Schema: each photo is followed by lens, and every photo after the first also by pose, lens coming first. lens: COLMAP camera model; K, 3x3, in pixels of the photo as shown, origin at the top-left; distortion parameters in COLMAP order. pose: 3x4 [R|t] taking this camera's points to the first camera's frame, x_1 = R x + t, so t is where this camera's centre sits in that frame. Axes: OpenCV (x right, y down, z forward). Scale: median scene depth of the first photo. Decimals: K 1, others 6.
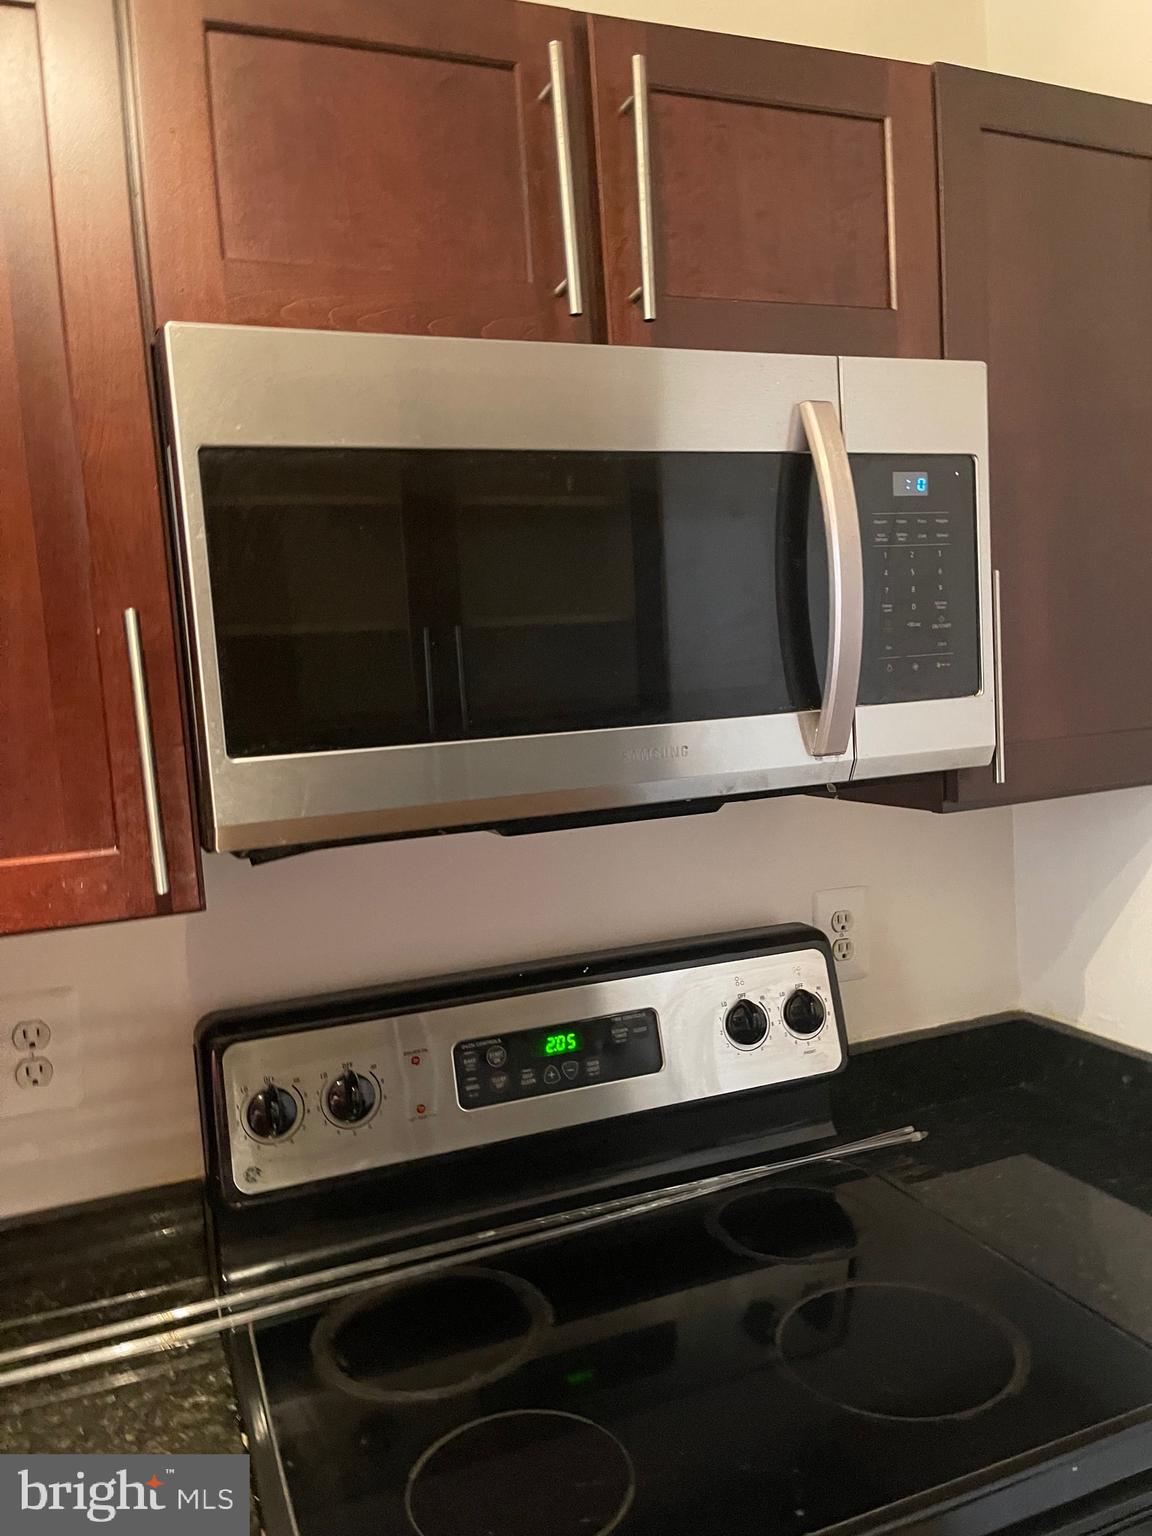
lens RADIAL K [[1138.7, 0, 576.0], [0, 1138.7, 768.0], [0, 0, 1]] dist [-0.002352, -0.003172]
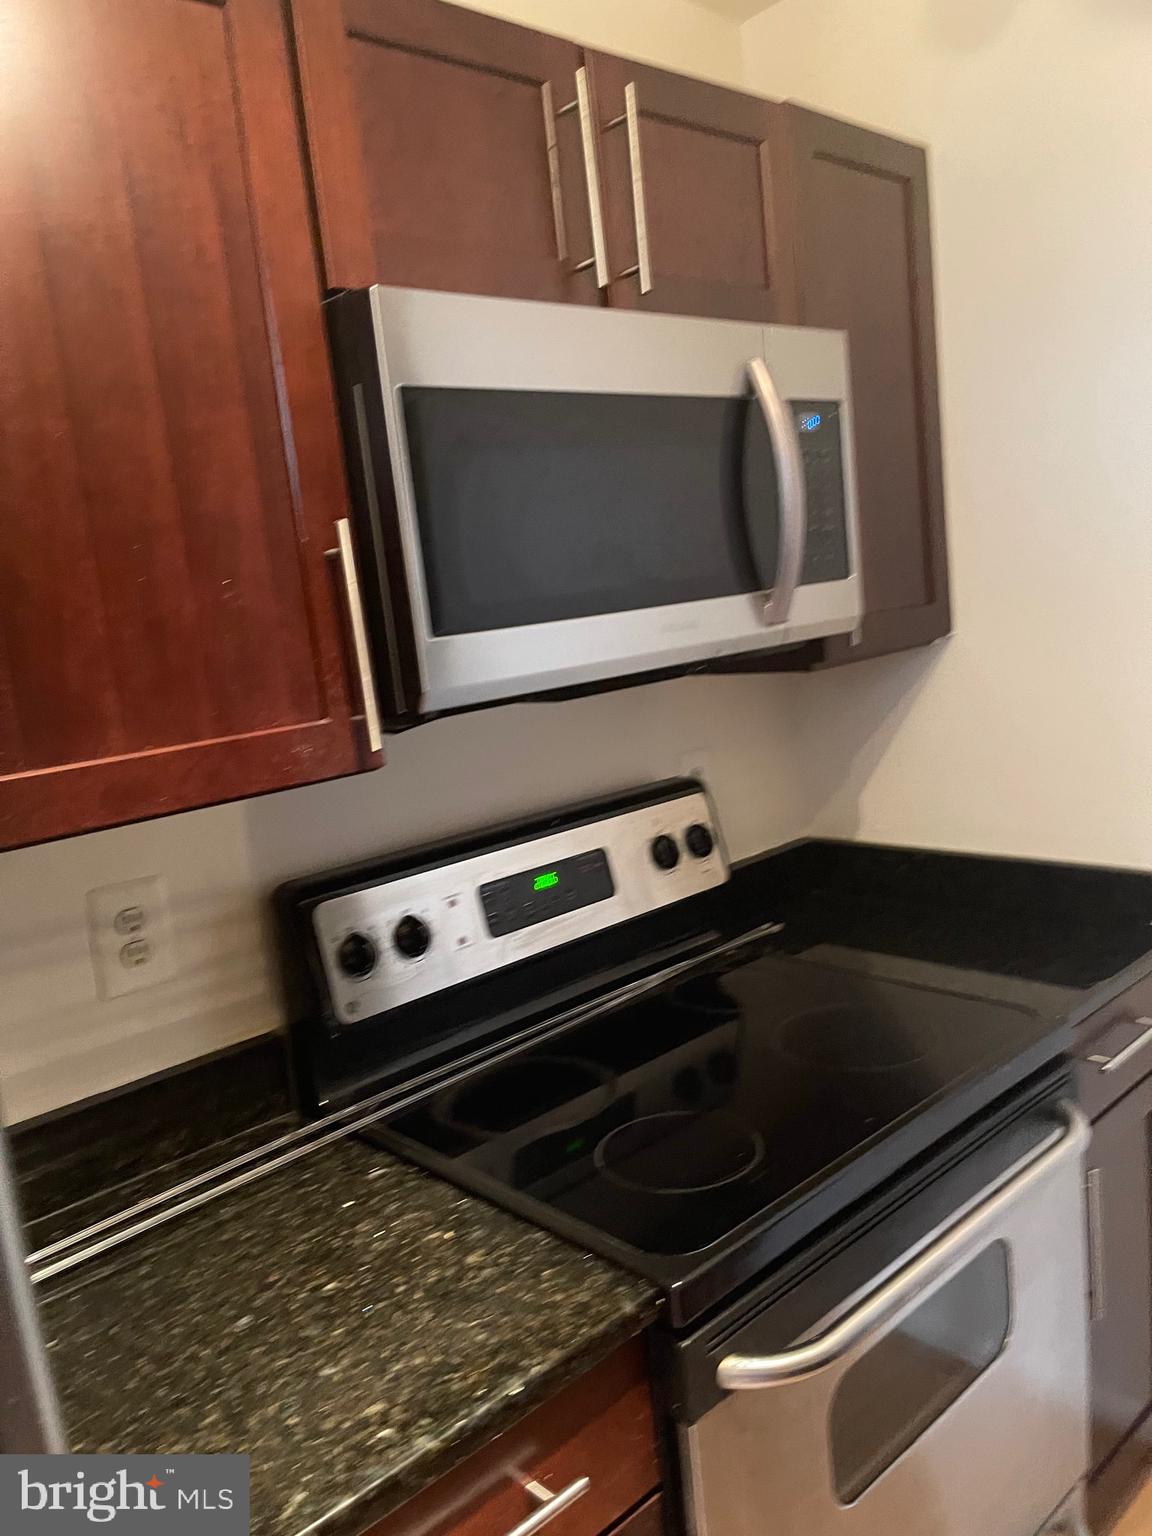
lens RADIAL K [[1129.9, 0, 576.0], [0, 1129.9, 768.0], [0, 0, 1]] dist [-0.042544, 0.000014]
pose [[0.938891, -0.092884, 0.331446, -0.431719], [0.072991, 0.994730, 0.072000, 0.041387], [-0.336387, -0.043408, 0.940723, -0.171990]]
